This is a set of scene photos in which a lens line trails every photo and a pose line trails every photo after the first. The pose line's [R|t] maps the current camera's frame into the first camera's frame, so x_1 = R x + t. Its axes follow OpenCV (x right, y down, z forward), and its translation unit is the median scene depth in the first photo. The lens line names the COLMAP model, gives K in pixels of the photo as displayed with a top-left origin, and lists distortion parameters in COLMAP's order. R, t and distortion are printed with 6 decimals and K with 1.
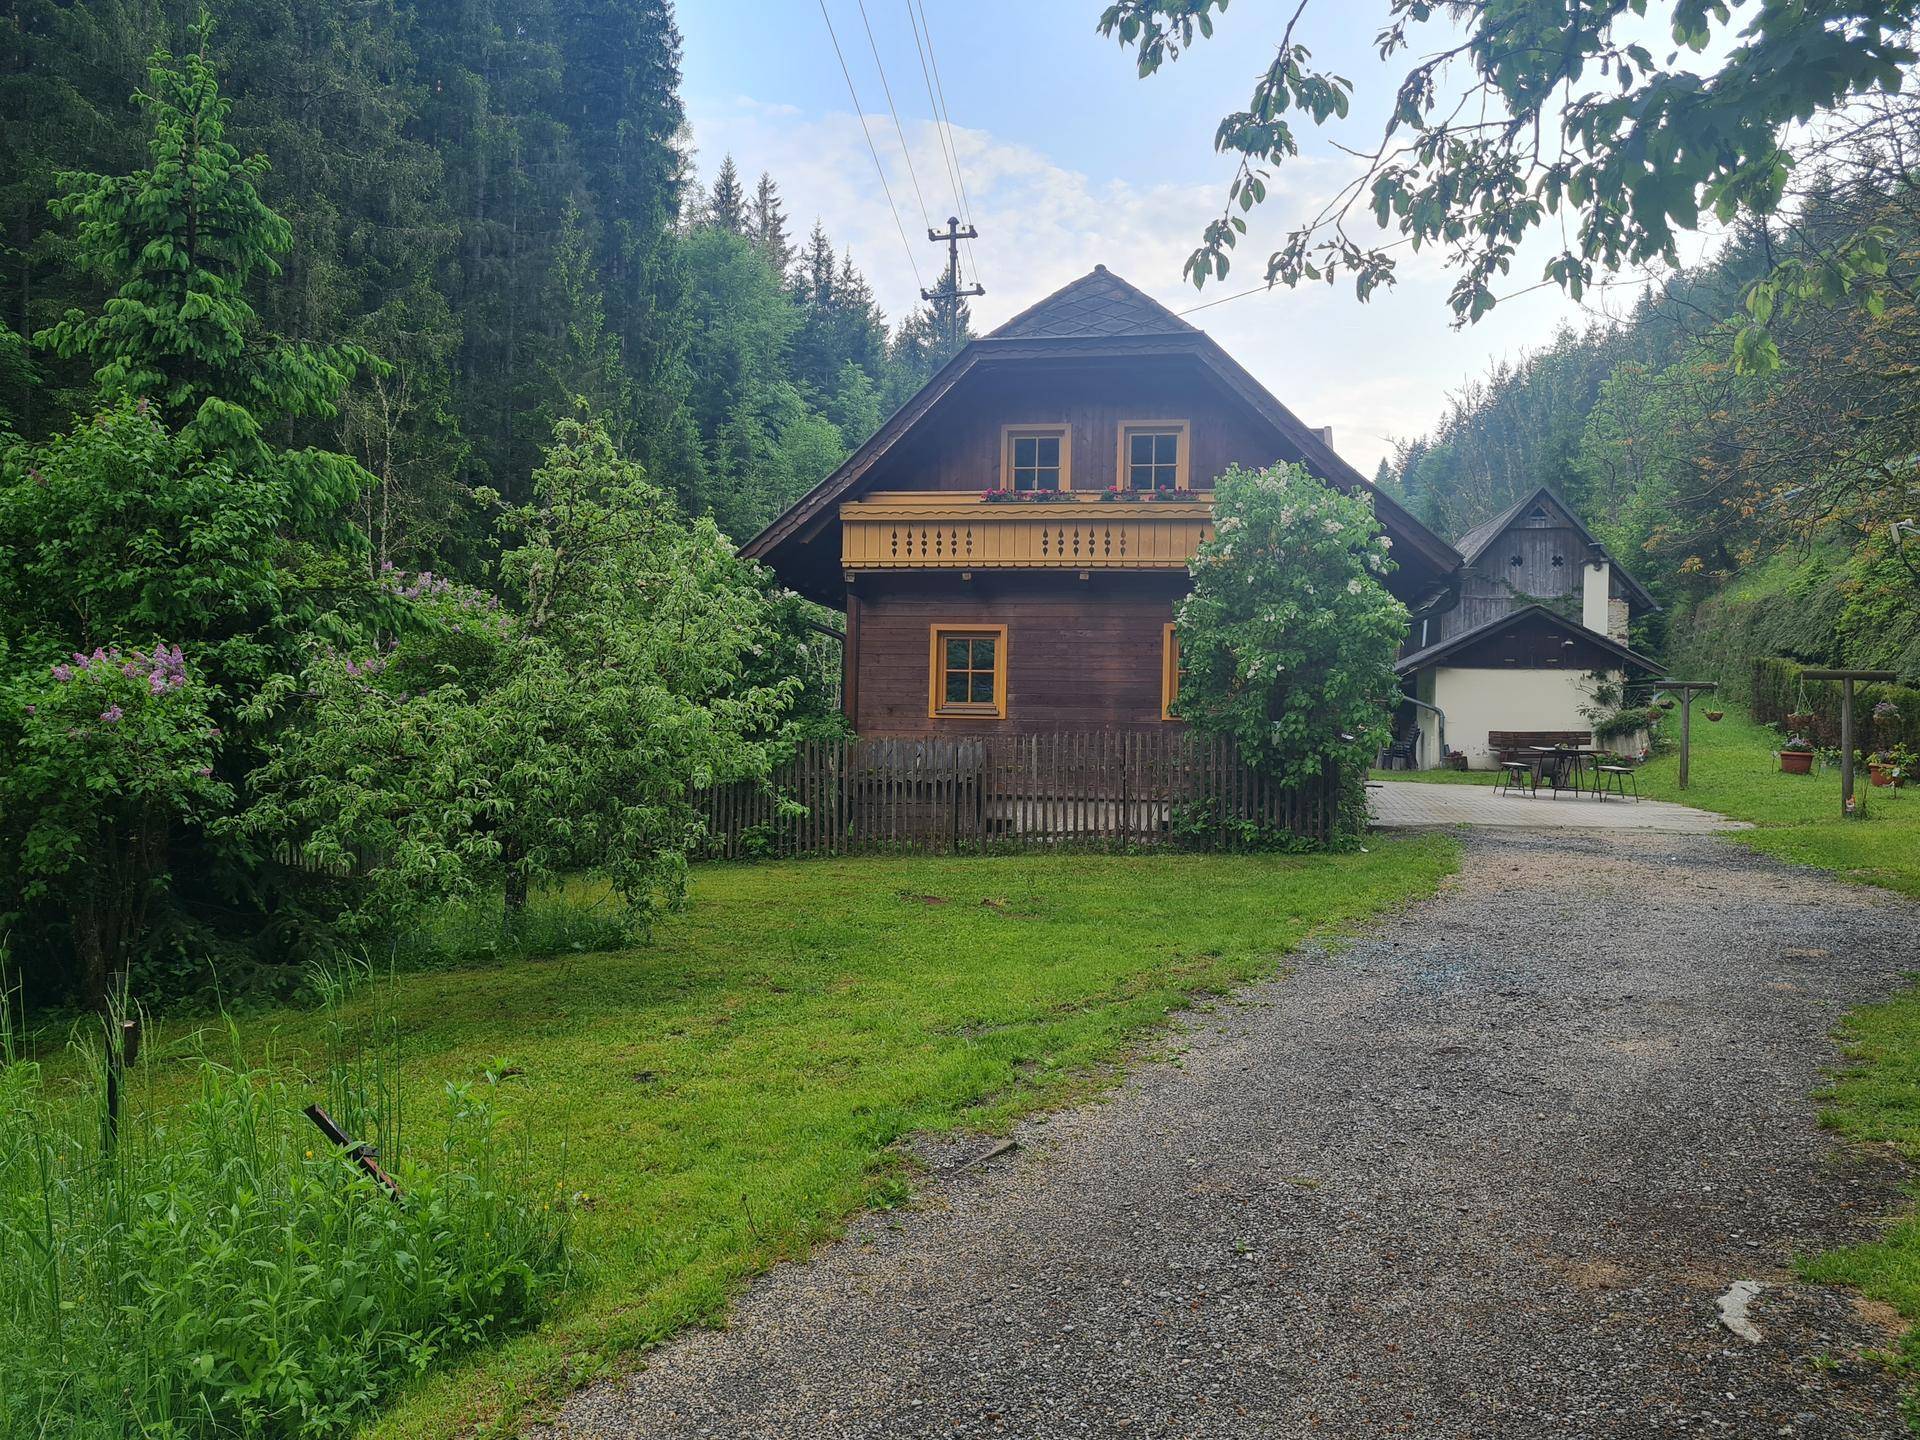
lens RADIAL K [[1584.2, 0, 958.2], [0, 1584.2, 719.8], [0, 0, 1]] dist [0.066613, -0.059645]
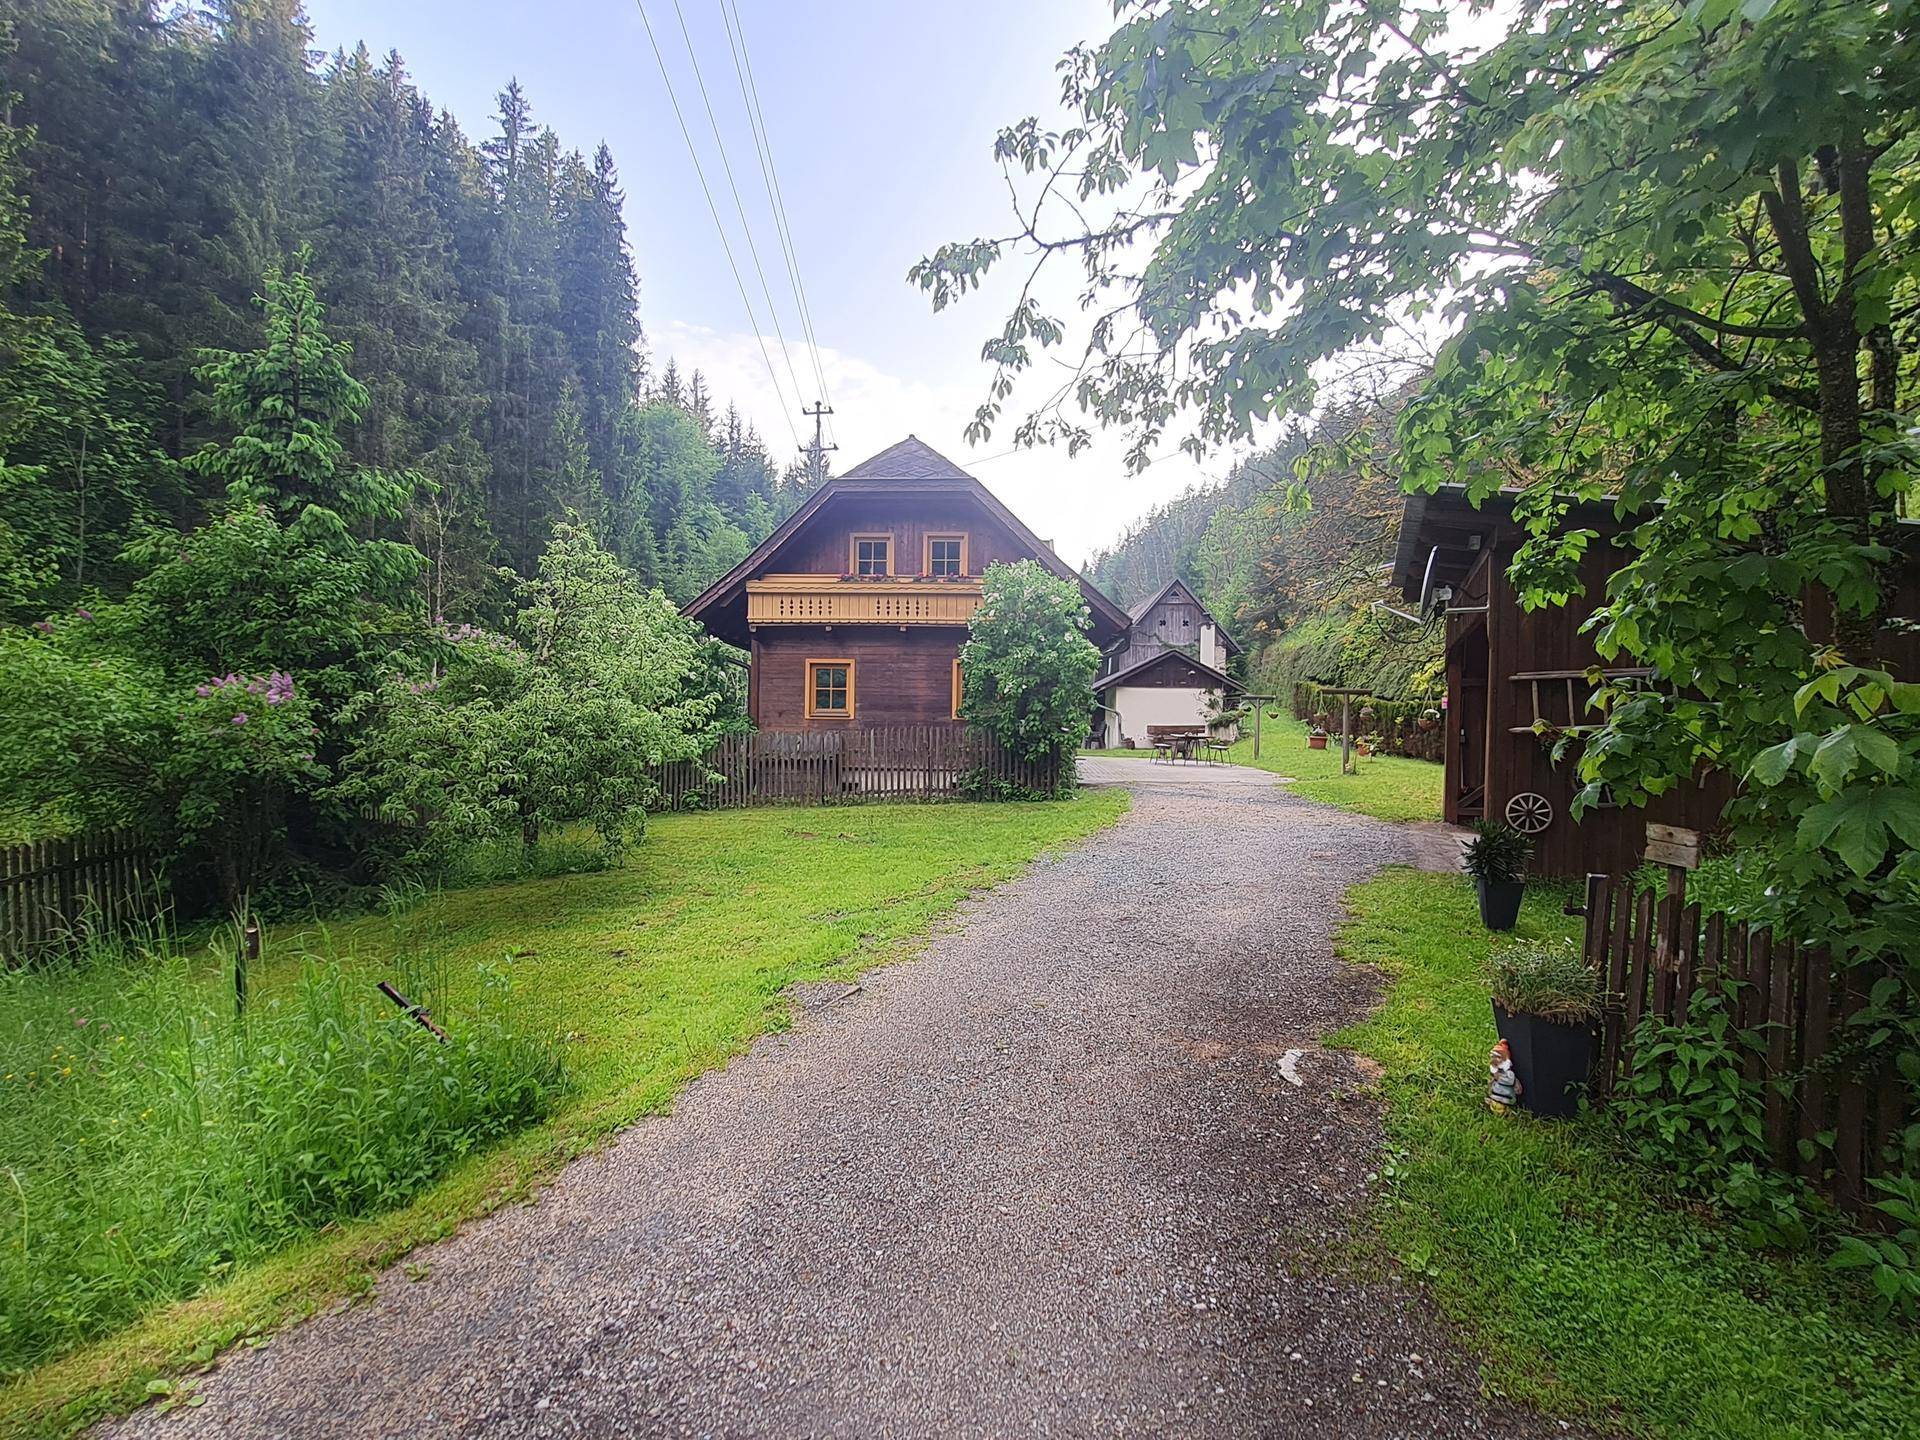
lens RADIAL K [[1018.1, 0, 959.1], [0, 1018.1, 730.7], [0, 0, 1]] dist [-0.000626, 0.000942]
pose [[0.990730, -0.006610, 0.135684, -0.003509], [0.005120, 0.999923, 0.011324, -0.000112], [-0.135749, -0.010524, 0.990687, -0.016577]]
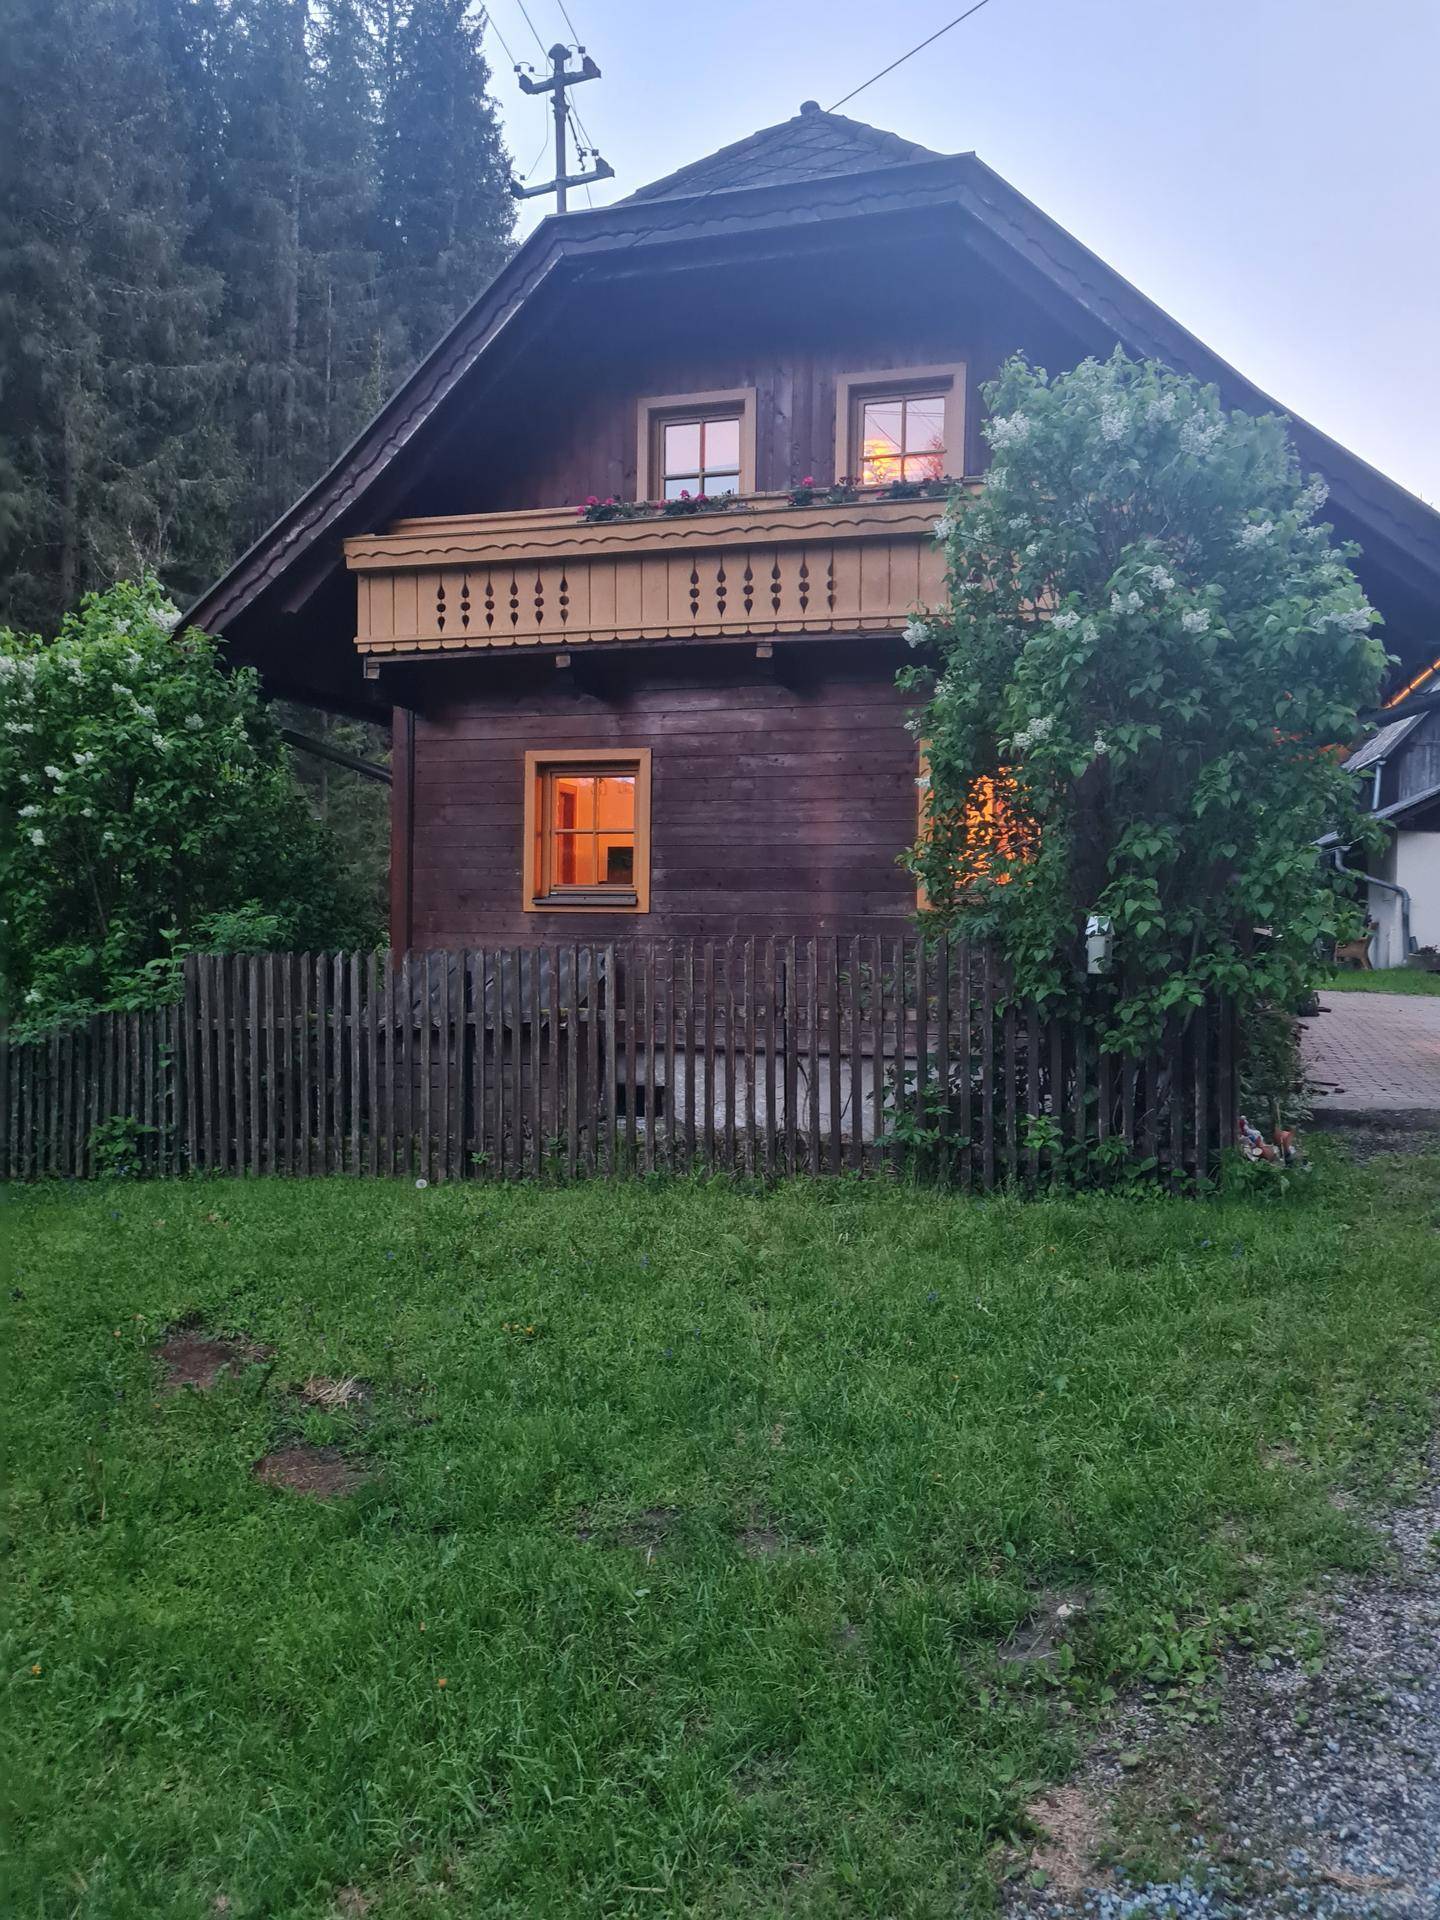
lens RADIAL K [[1474.6, 0, 721.2], [0, 1474.6, 951.5], [0, 0, 1]] dist [0.024431, -0.000965]
pose [[0.992604, -0.006562, -0.121221, 0.110658], [0.010278, 0.999495, 0.030056, -0.002088], [0.120963, -0.031080, 0.992170, 0.429201]]
